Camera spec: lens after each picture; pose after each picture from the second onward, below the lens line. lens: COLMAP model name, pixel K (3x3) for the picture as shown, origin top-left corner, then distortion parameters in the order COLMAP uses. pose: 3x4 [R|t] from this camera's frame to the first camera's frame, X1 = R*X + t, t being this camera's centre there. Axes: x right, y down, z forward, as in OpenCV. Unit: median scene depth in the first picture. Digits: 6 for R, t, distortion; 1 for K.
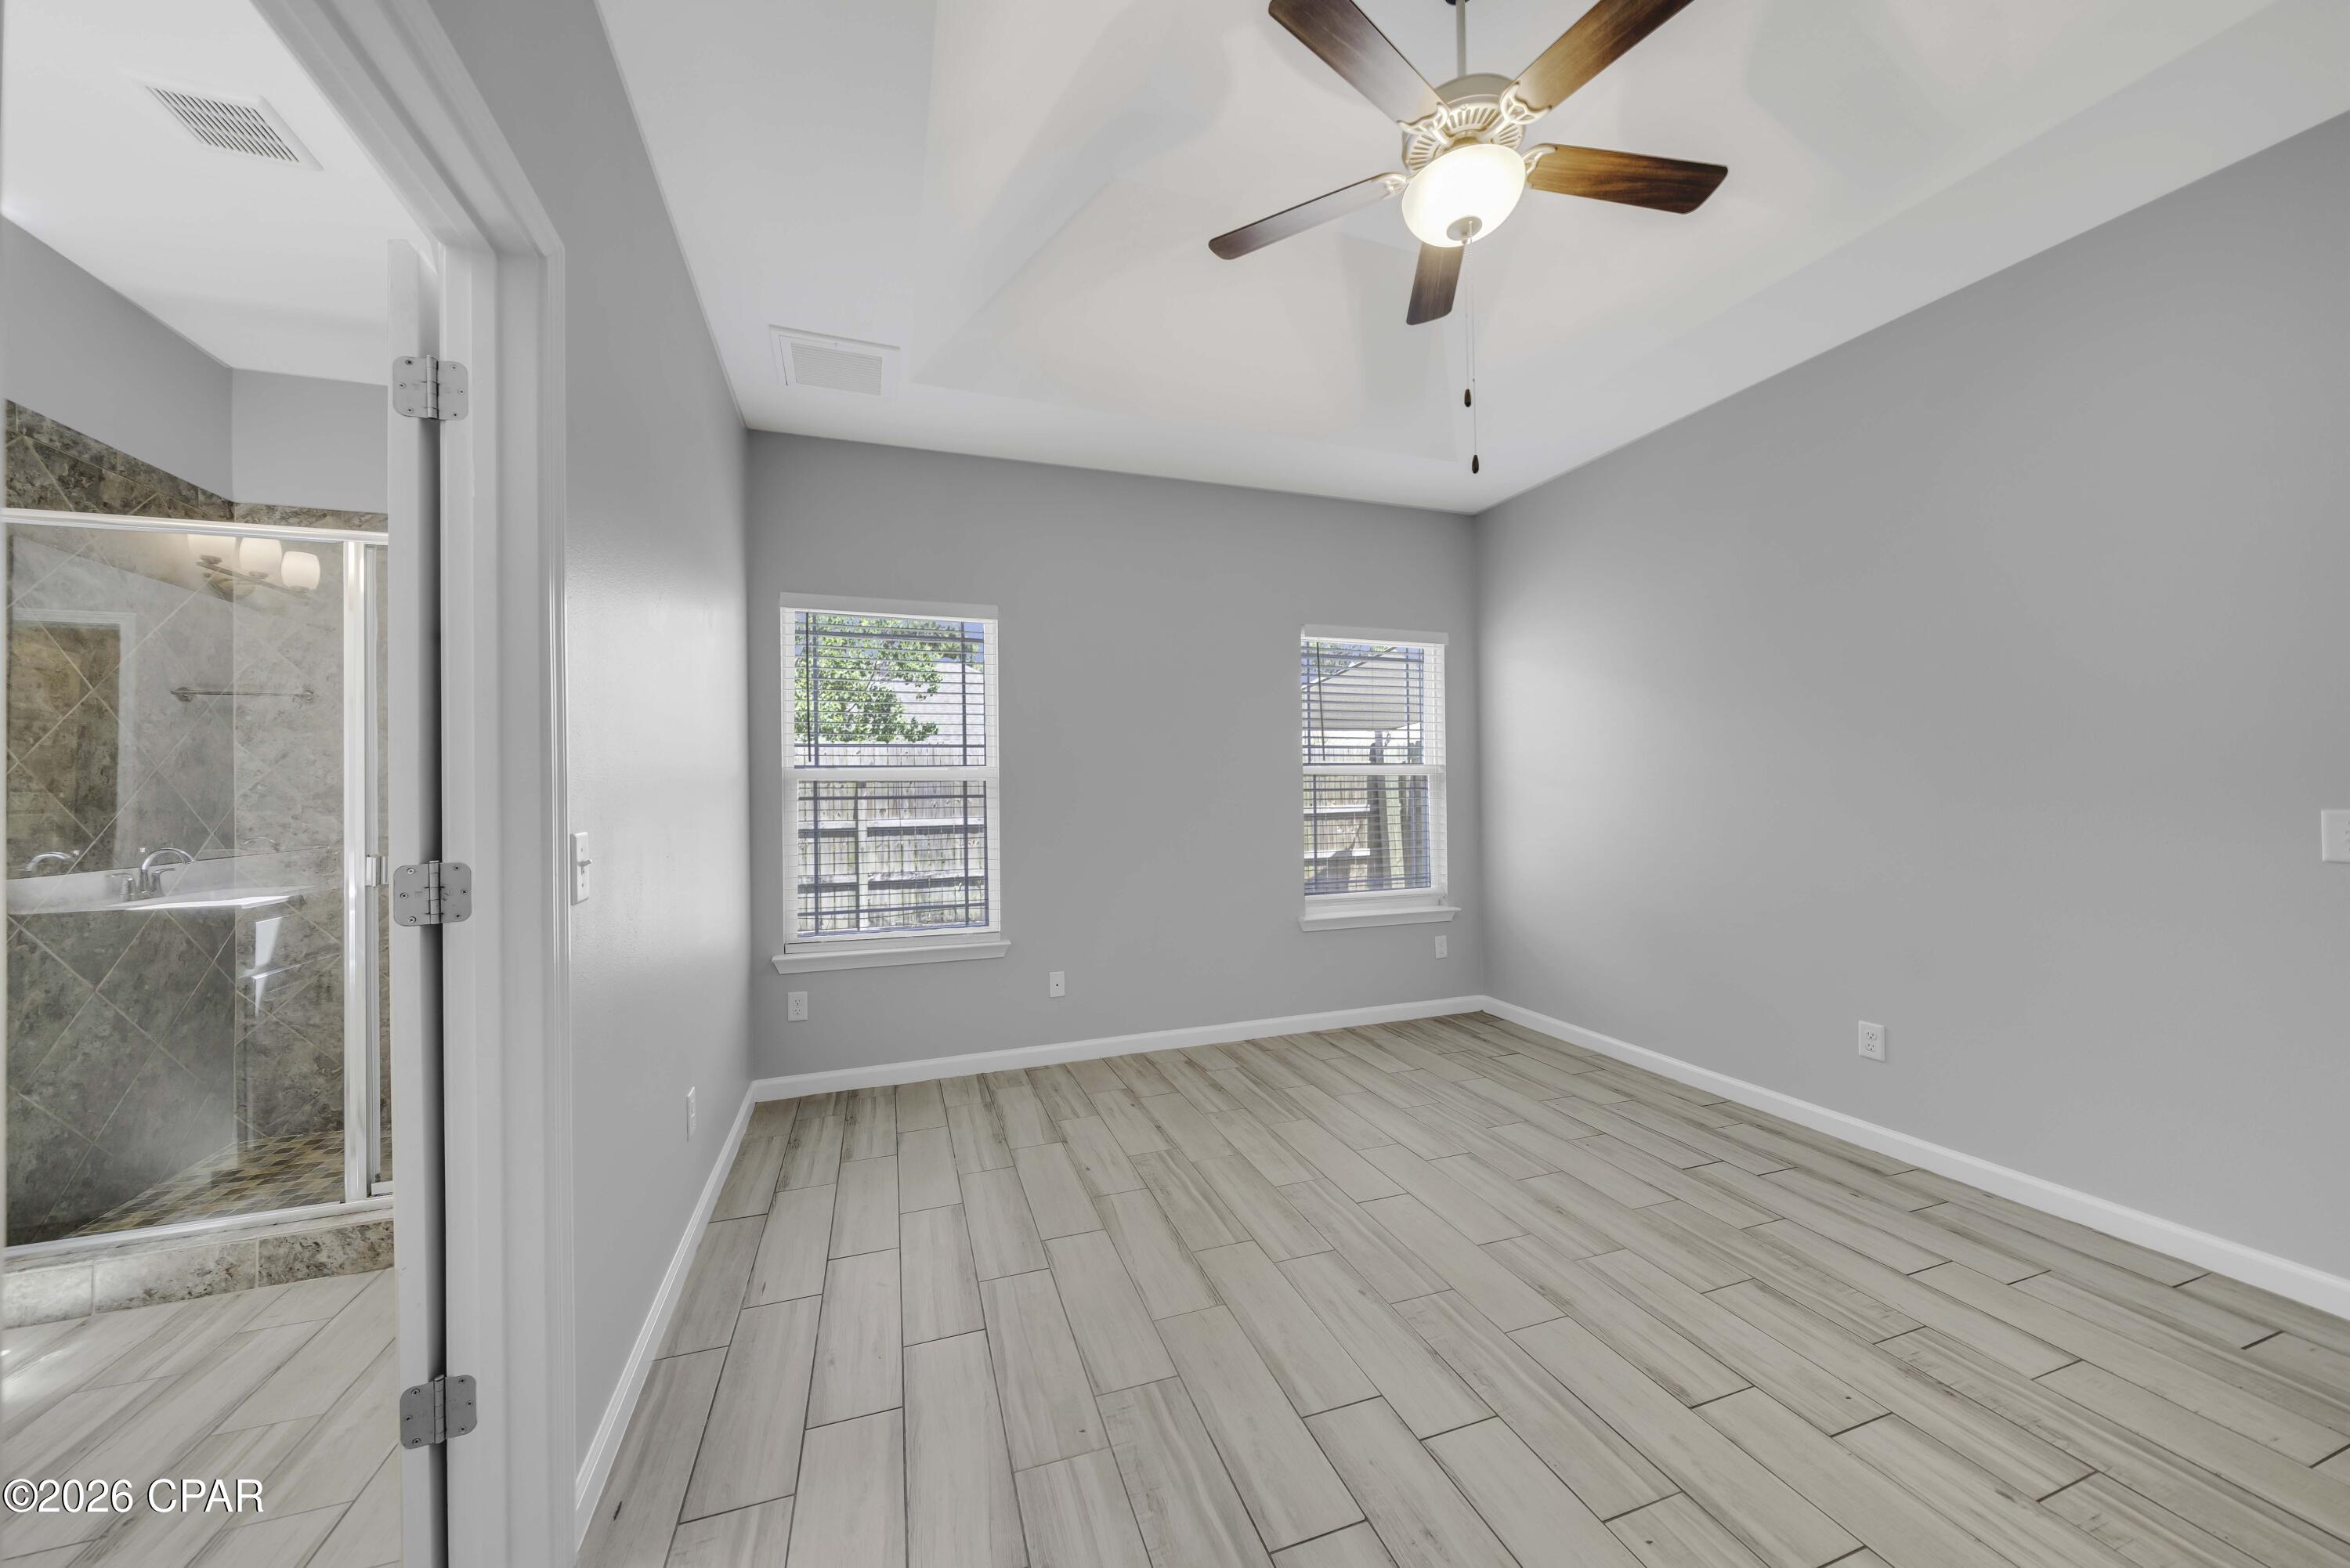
lens RADIAL K [[804.2, 0, 1163.6], [0, 804.2, 784.7], [0, 0, 1]] dist [-0.002258, -0.000203]
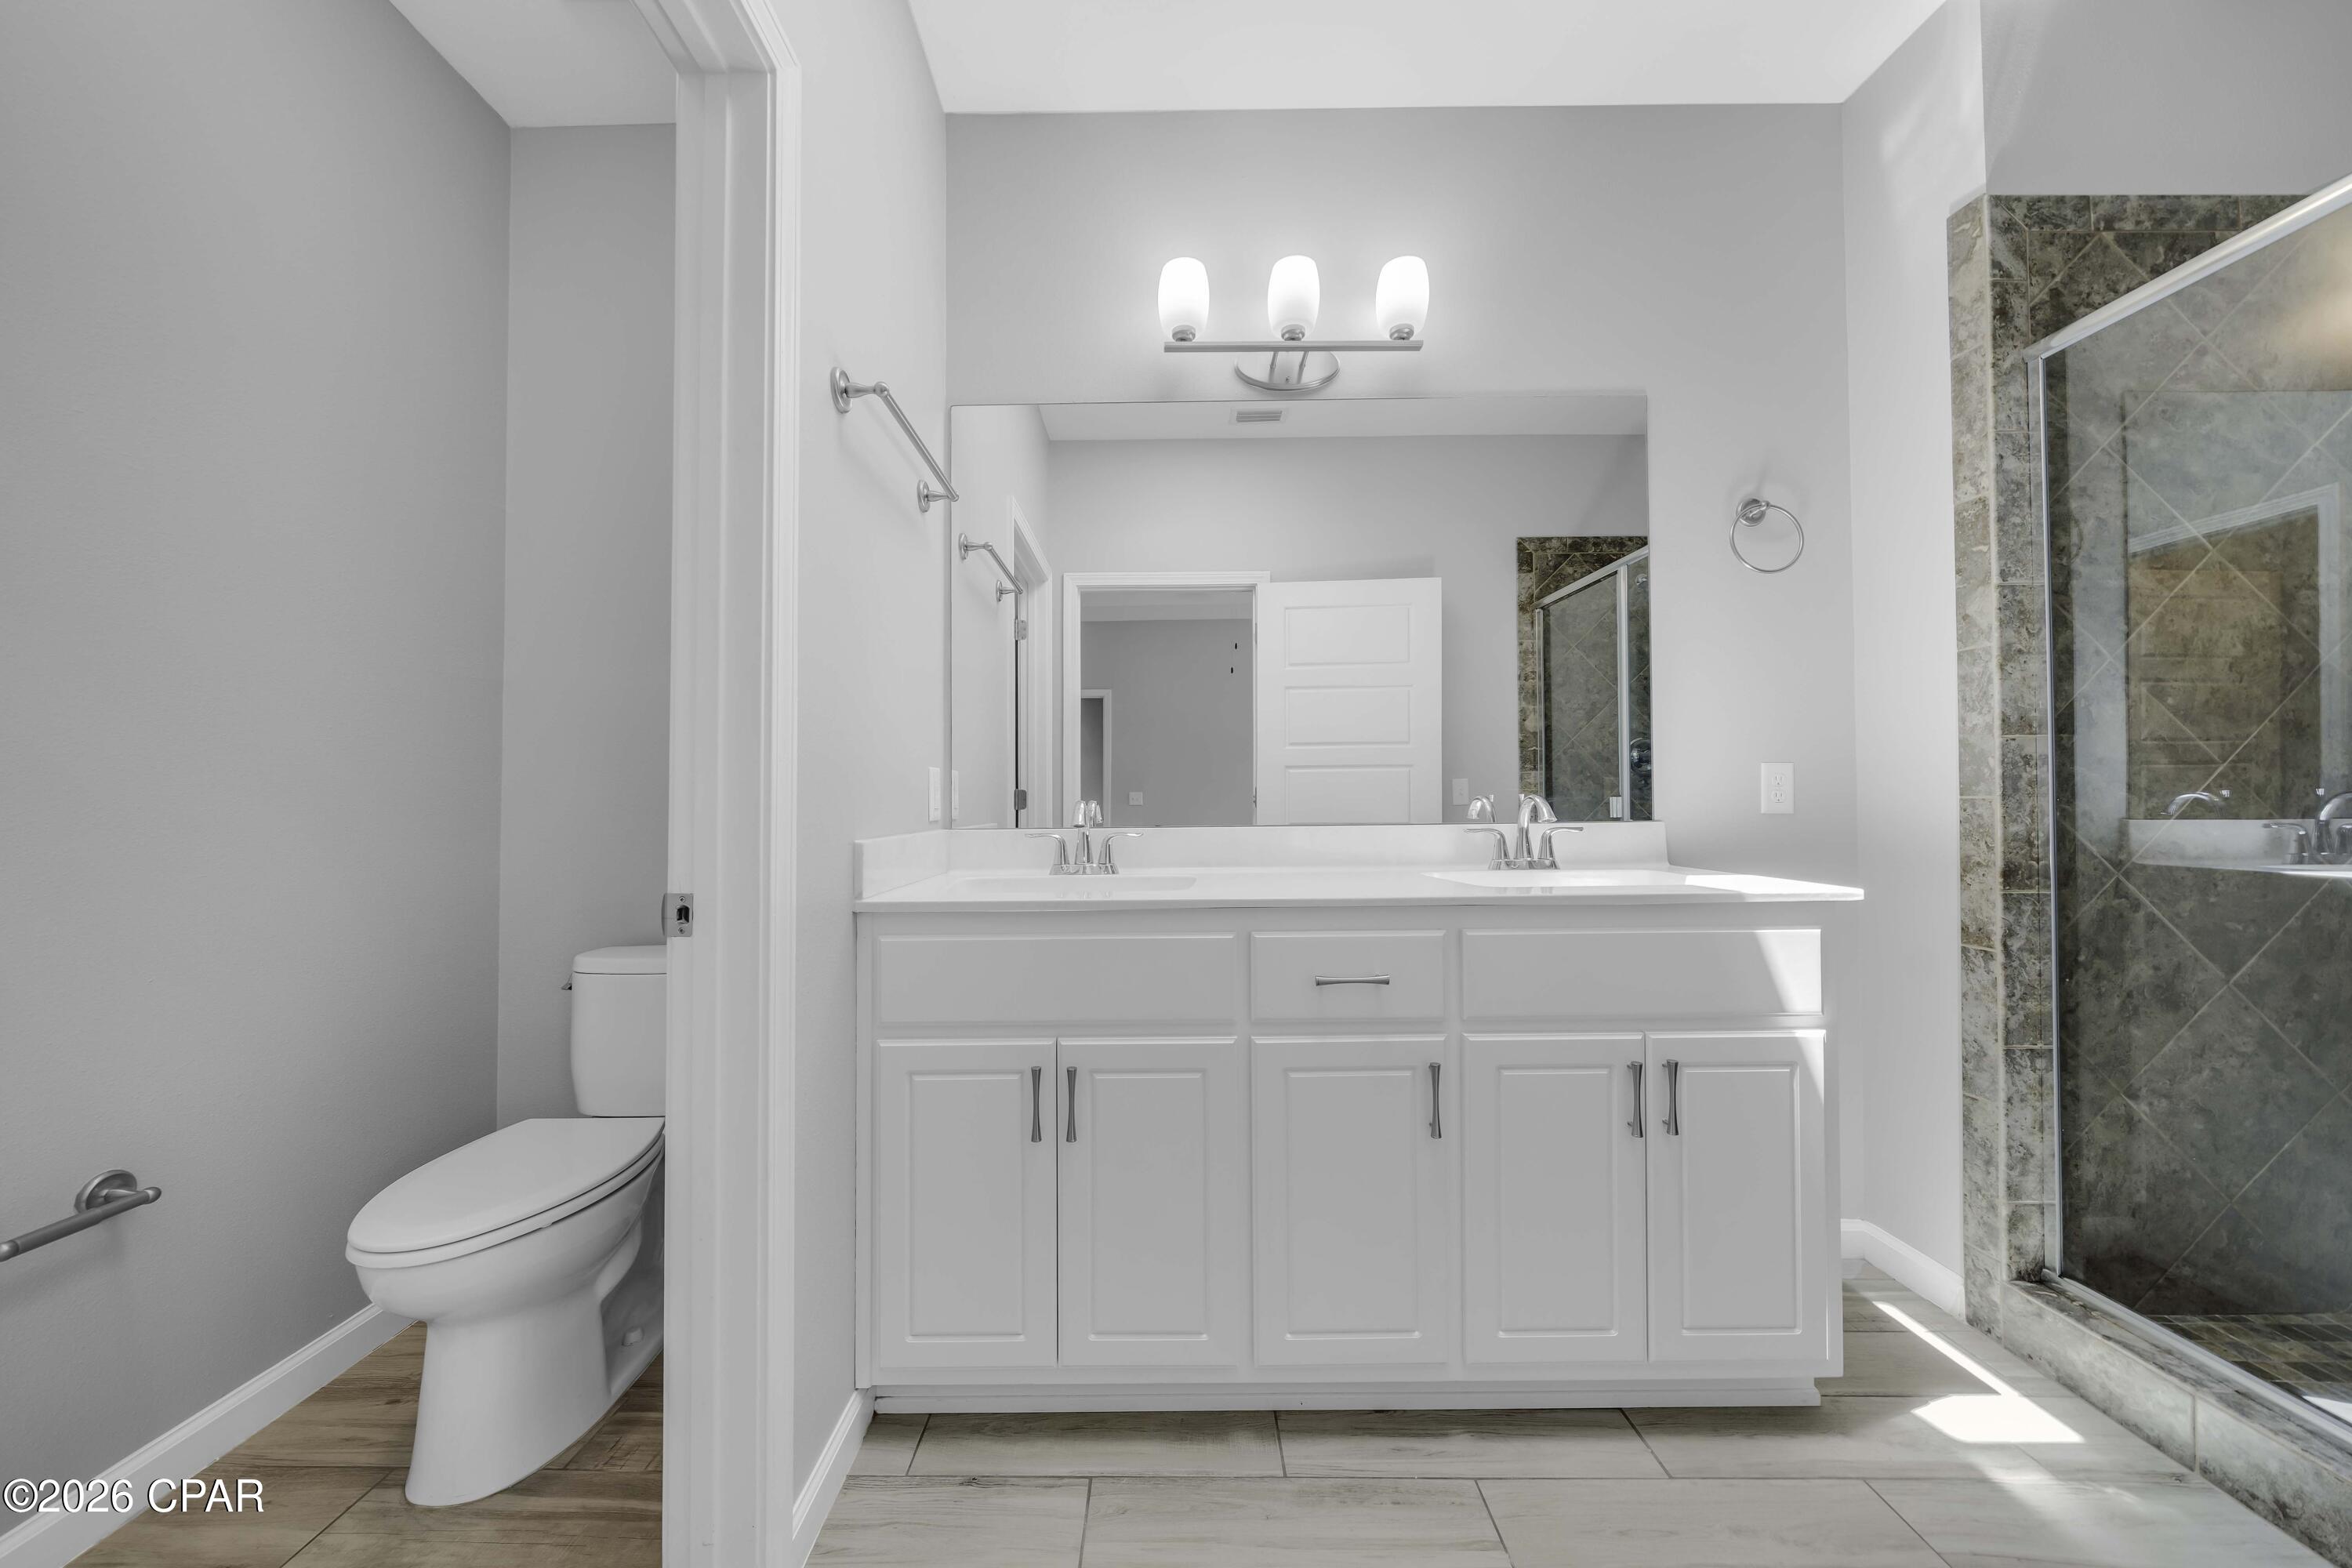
lens RADIAL K [[804.9, 0, 1164.6], [0, 804.9, 784.7], [0, 0, 1]] dist [-0.002258, -0.000203]
pose [[-0.344876, -0.004200, -0.938639, -0.380888], [0.017650, 0.999784, -0.010959, 0.080608], [0.938482, -0.020347, -0.344727, 0.393069]]
